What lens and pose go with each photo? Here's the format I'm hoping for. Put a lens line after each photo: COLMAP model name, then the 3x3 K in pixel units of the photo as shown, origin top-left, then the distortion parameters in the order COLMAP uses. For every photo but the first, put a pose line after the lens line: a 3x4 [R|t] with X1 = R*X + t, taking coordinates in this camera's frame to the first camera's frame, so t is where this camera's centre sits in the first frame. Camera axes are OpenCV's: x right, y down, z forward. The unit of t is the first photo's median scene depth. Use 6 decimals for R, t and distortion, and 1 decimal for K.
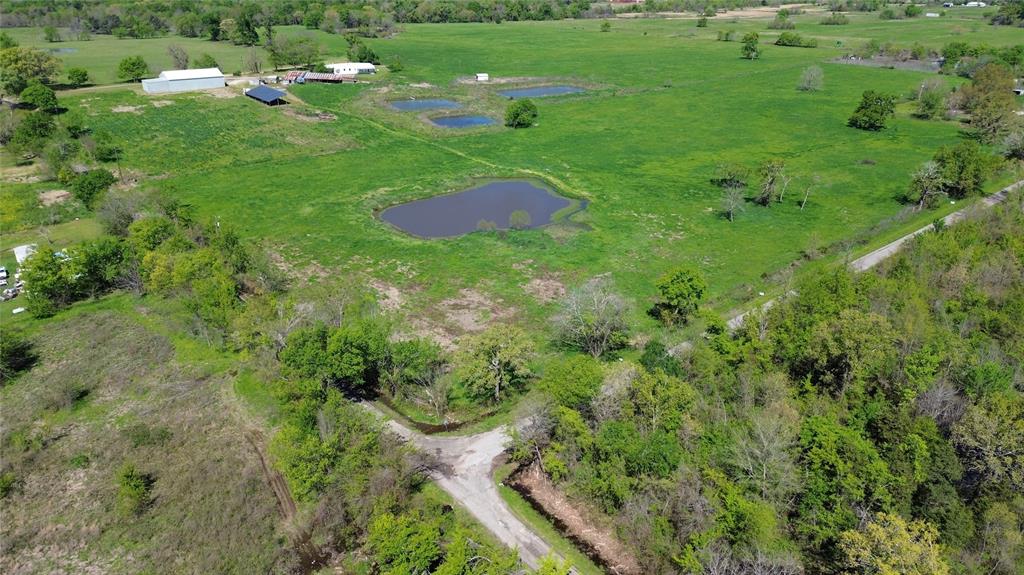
lens RADIAL K [[718.6, 0, 514.1], [0, 718.6, 288.4], [0, 0, 1]] dist [0.068994, -0.064718]
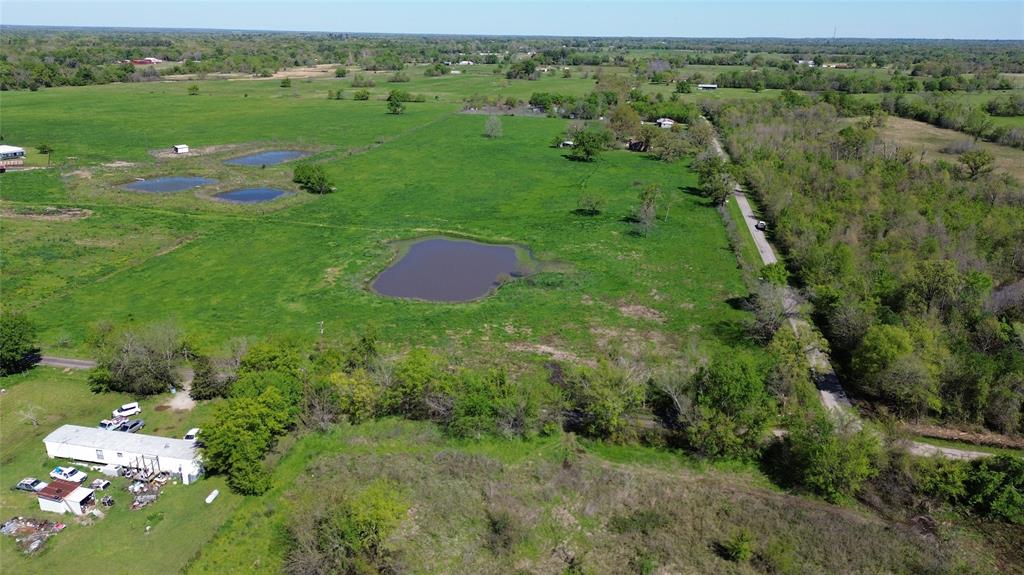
lens RADIAL K [[718.6, 0, 514.1], [0, 718.6, 288.4], [0, 0, 1]] dist [0.068994, -0.064718]
pose [[0.778931, -0.204420, 0.592857, -0.322929], [0.247309, 0.968893, 0.009150, -0.039940], [-0.576285, 0.139492, 0.805256, 0.086248]]
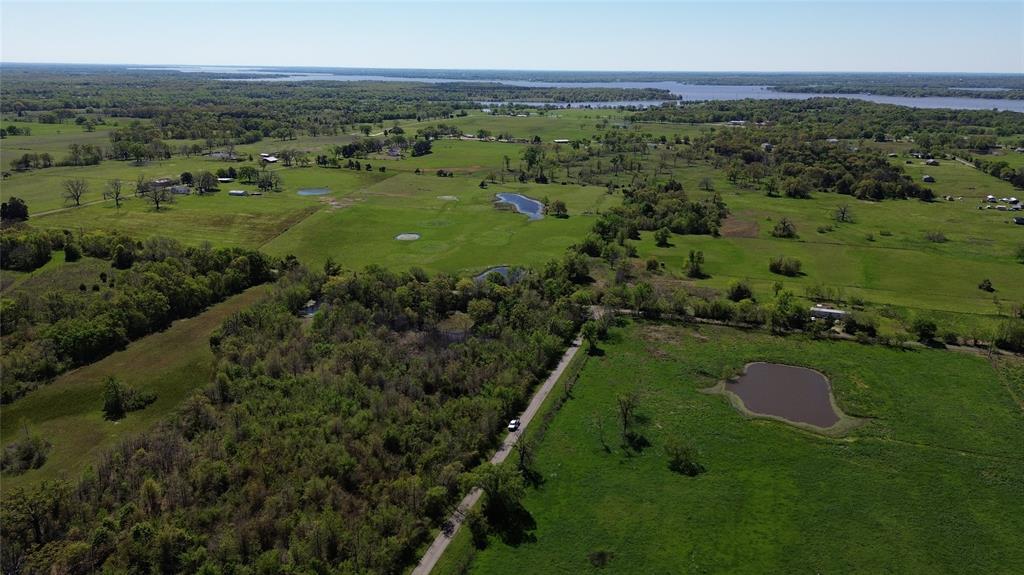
lens RADIAL K [[718.6, 0, 514.1], [0, 718.6, 288.4], [0, 0, 1]] dist [0.068994, -0.064718]
pose [[-0.853014, 0.138665, -0.503129, 0.608629], [-0.226518, 0.770141, 0.596299, -0.553730], [0.470166, 0.622619, -0.625531, 0.849663]]
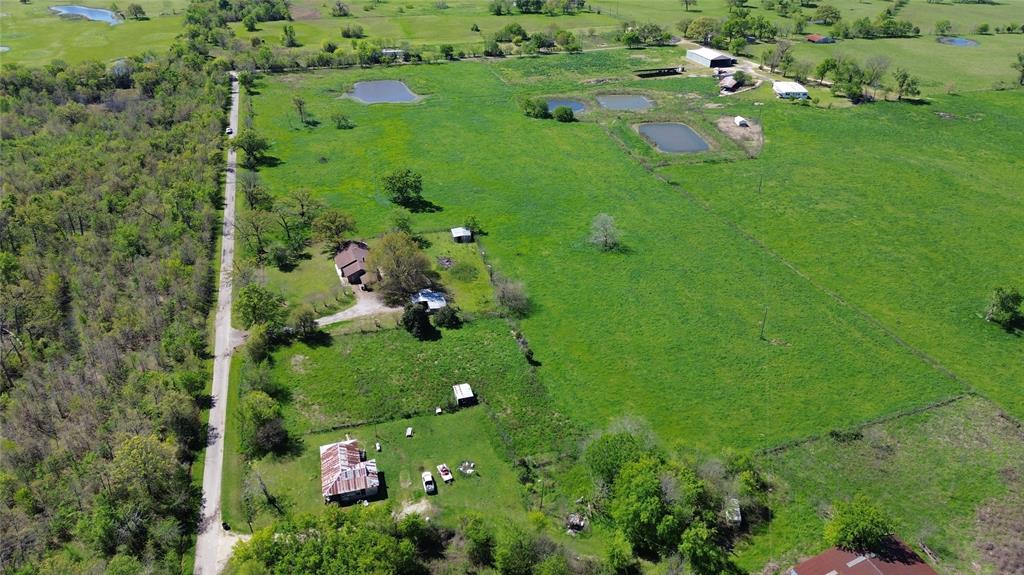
lens RADIAL K [[718.6, 0, 514.1], [0, 718.6, 288.4], [0, 0, 1]] dist [0.068994, -0.064718]
pose [[-0.381697, 0.448636, -0.808105, 1.080356], [-0.387654, 0.715984, 0.580596, -0.649156], [0.839066, 0.534876, -0.099373, 1.074788]]
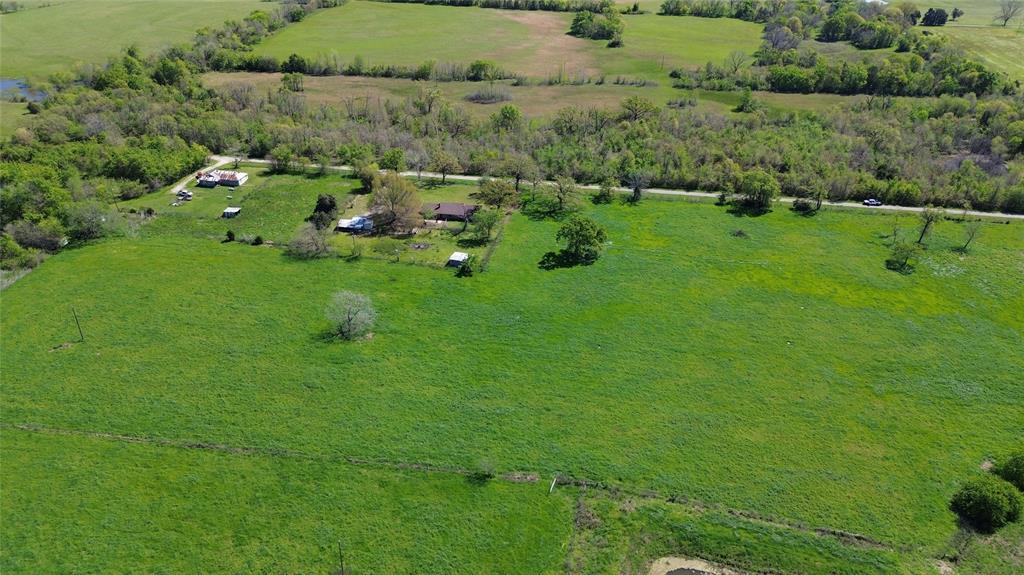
lens RADIAL K [[718.6, 0, 514.1], [0, 718.6, 288.4], [0, 0, 1]] dist [0.068994, -0.064718]
pose [[-0.673413, -0.385743, 0.630649, -0.023186], [0.275276, 0.660885, 0.698179, -0.686518], [-0.686104, 0.643765, -0.338863, 1.143401]]
